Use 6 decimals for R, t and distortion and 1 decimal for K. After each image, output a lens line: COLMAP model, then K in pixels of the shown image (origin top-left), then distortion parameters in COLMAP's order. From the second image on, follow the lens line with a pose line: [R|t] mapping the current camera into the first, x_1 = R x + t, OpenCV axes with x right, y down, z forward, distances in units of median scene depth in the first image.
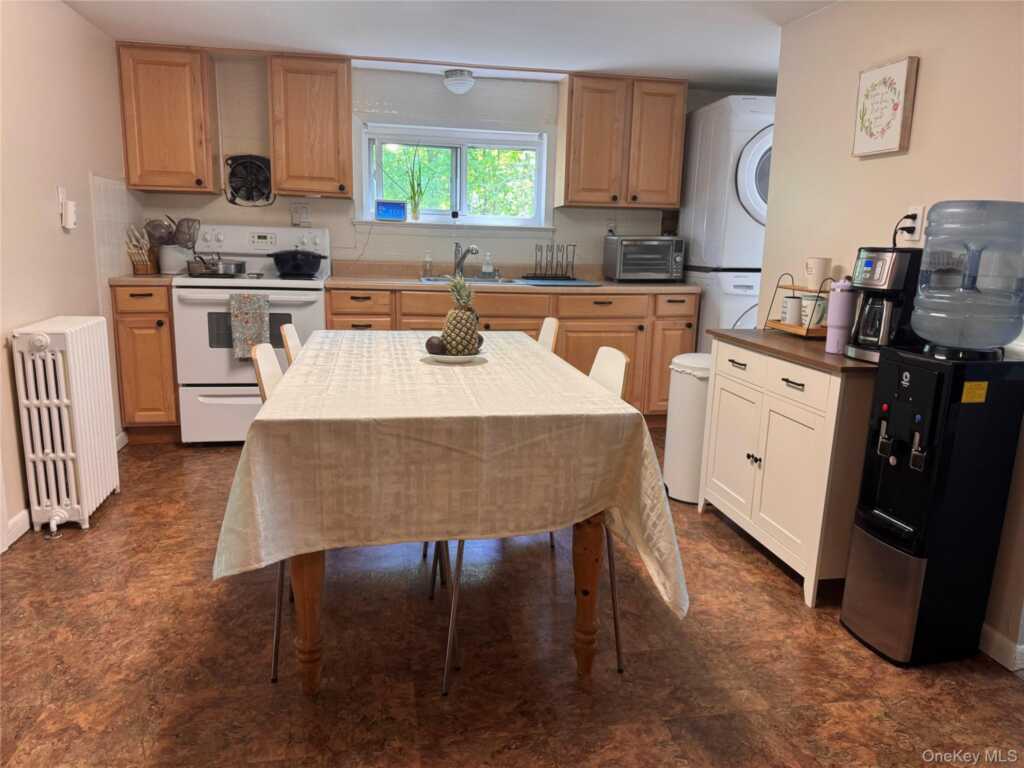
lens RADIAL K [[732.9, 0, 510.1], [0, 732.9, 389.5], [0, 0, 1]] dist [0.080701, -0.086408]
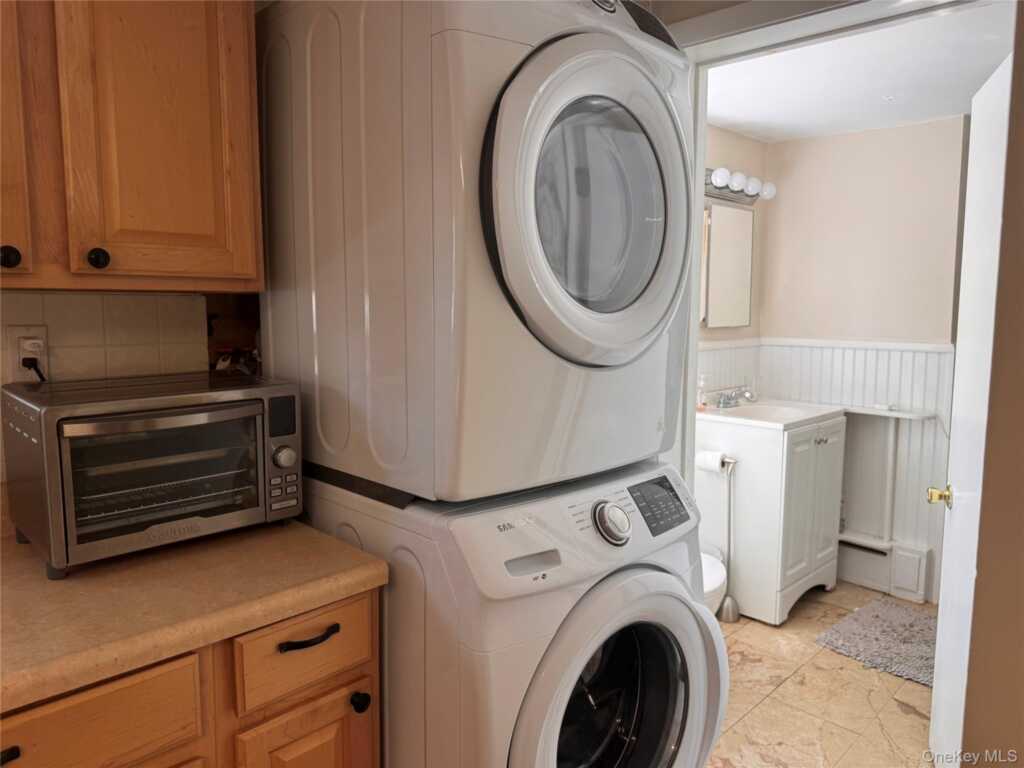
lens RADIAL K [[732.9, 0, 510.1], [0, 732.9, 389.5], [0, 0, 1]] dist [0.080701, -0.086408]
pose [[0.820488, -0.088655, 0.564748, 0.133953], [0.126525, 0.991564, -0.028163, -0.184725], [-0.557486, 0.094562, 0.824783, 0.693269]]
